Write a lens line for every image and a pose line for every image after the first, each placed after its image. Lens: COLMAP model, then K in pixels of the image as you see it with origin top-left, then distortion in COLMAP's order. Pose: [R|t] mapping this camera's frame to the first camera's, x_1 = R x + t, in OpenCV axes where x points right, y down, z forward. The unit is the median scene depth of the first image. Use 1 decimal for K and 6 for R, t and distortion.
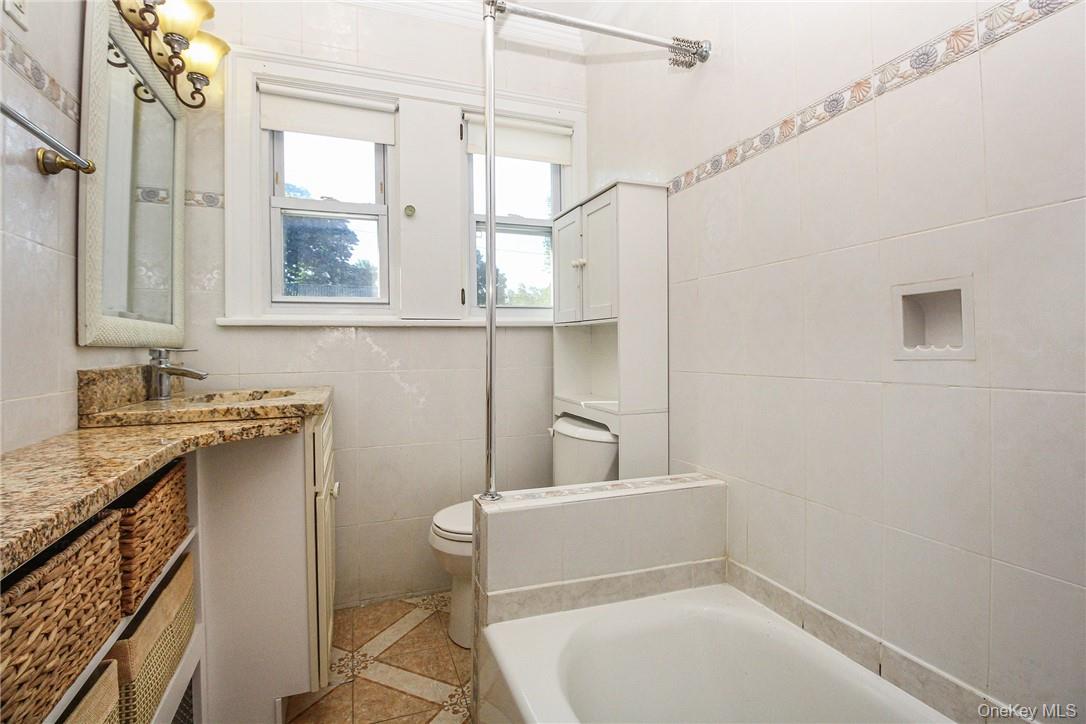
lens RADIAL K [[522.5, 0, 547.2], [0, 522.5, 350.0], [0, 0, 1]] dist [-0.002609, -0.012184]
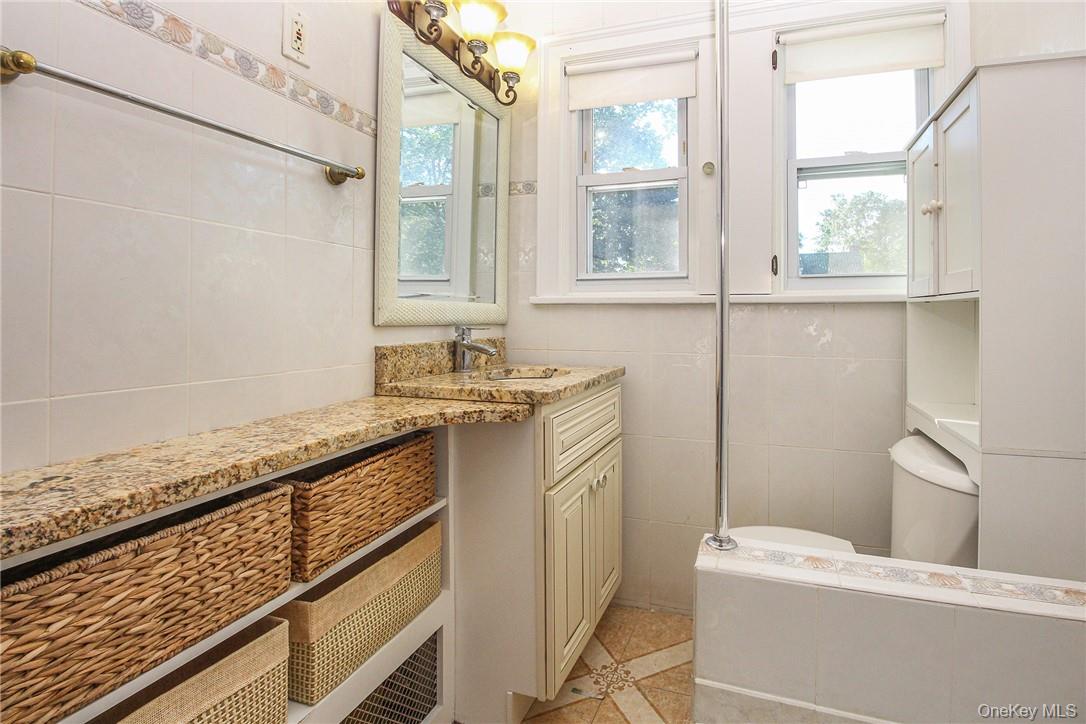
lens RADIAL K [[532.5, 0, 600.9], [0, 532.5, 315.1], [0, 0, 1]] dist [-0.000409, -0.012360]
pose [[0.782337, 0.011005, -0.622758, 0.209480], [-0.015597, 0.999876, -0.001925, -0.030709], [0.622660, 0.011220, 0.782412, 0.298795]]
